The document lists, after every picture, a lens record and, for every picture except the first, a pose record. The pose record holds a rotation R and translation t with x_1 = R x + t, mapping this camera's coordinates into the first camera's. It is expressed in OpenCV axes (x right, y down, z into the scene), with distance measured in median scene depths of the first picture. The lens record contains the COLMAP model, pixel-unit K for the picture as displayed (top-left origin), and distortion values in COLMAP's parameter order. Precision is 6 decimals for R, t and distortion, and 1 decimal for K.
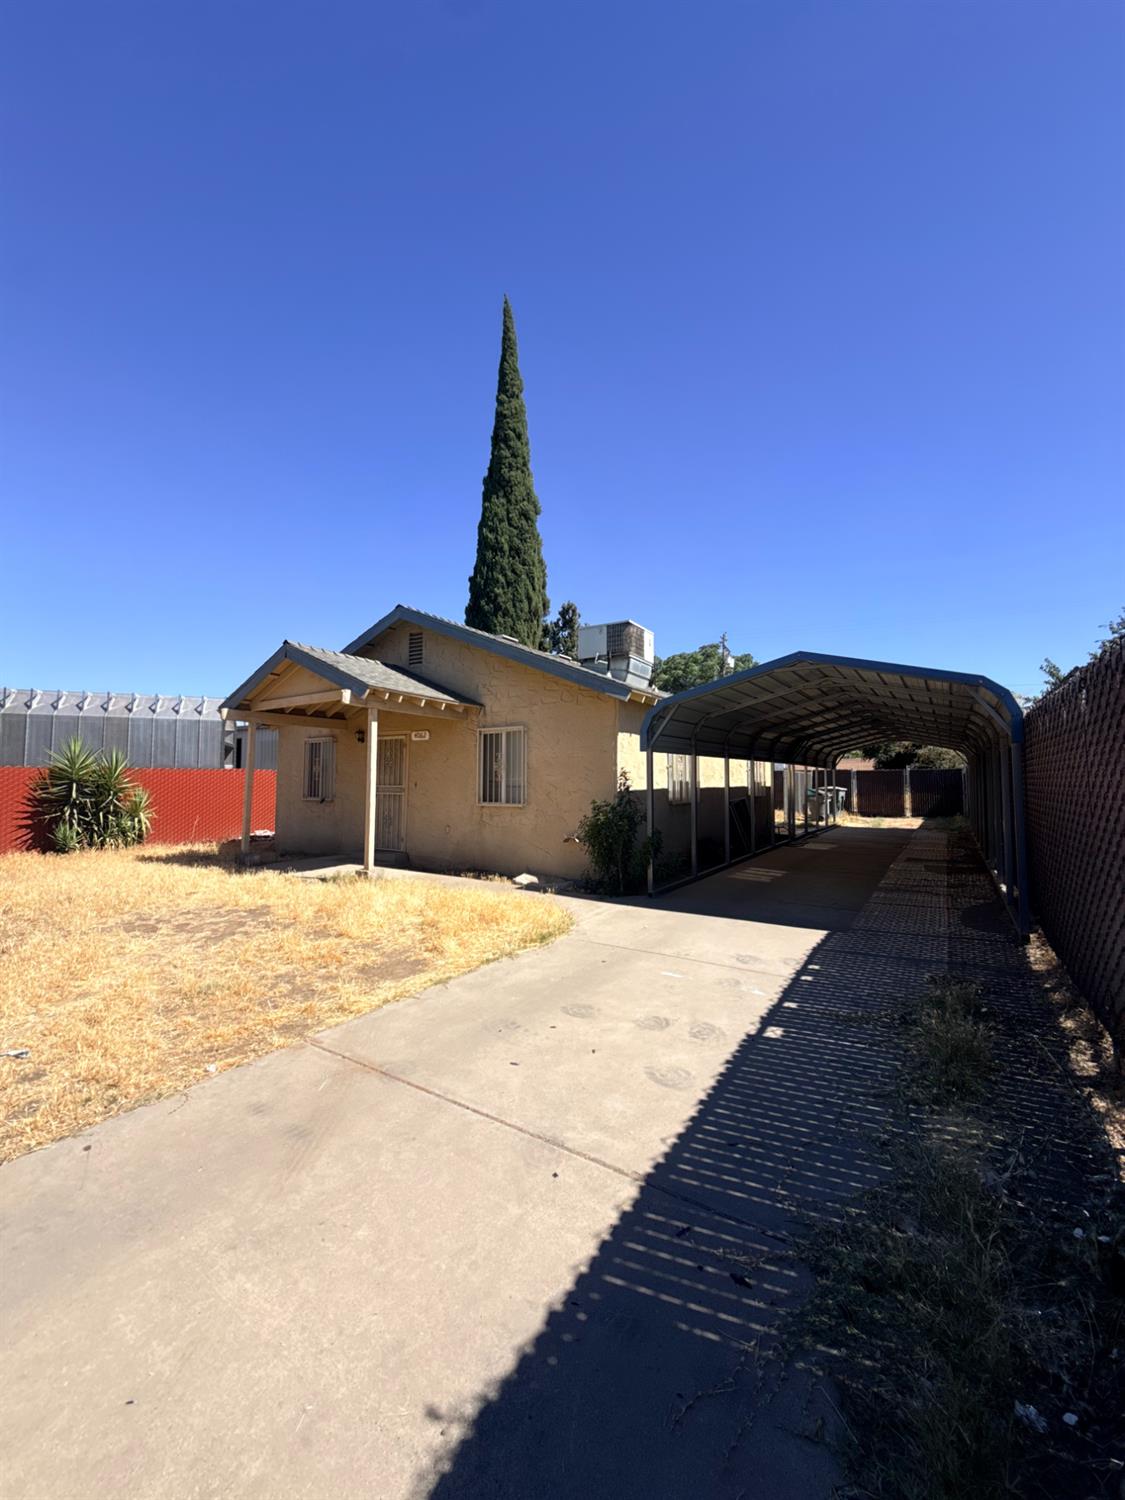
lens RADIAL K [[602.7, 0, 557.2], [0, 602.7, 746.3], [0, 0, 1]] dist [-0.000380, -0.000175]
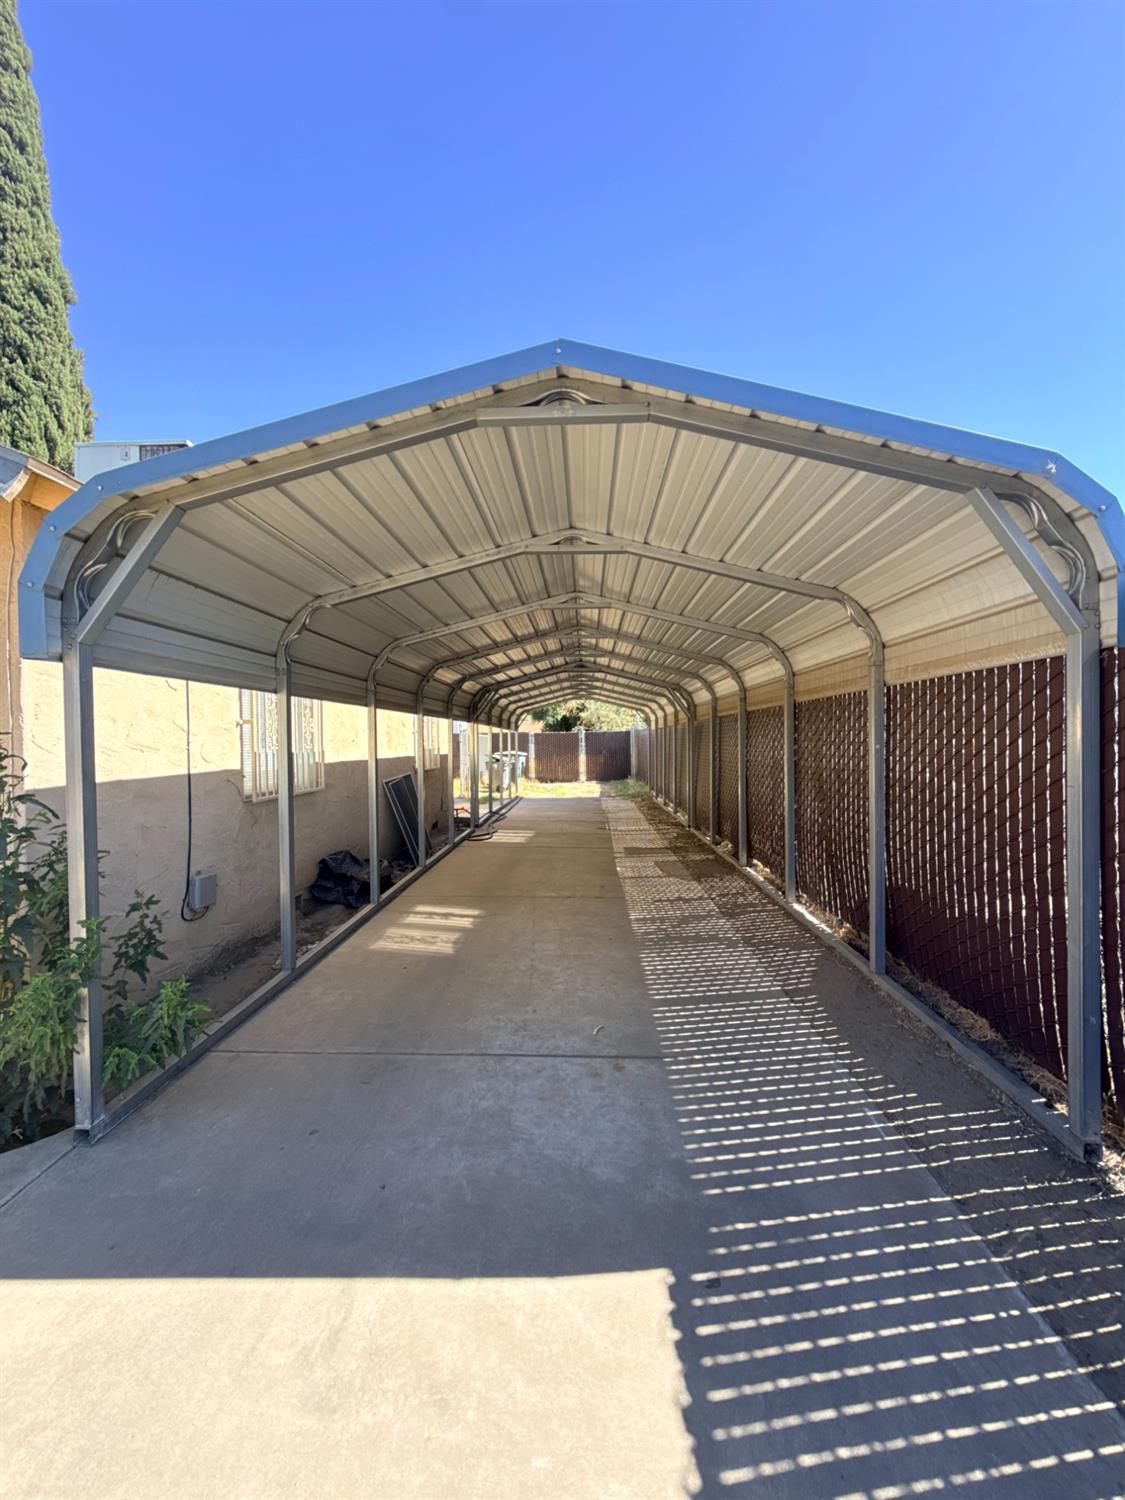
lens RADIAL K [[602.7, 0, 558.8], [0, 602.7, 749.5], [0, 0, 1]] dist [-0.000380, -0.000175]
pose [[0.862648, -0.019296, 0.505436, 0.079935], [-0.013239, 0.998068, 0.060698, 0.011525], [-0.505631, -0.059052, 0.860726, 0.237523]]
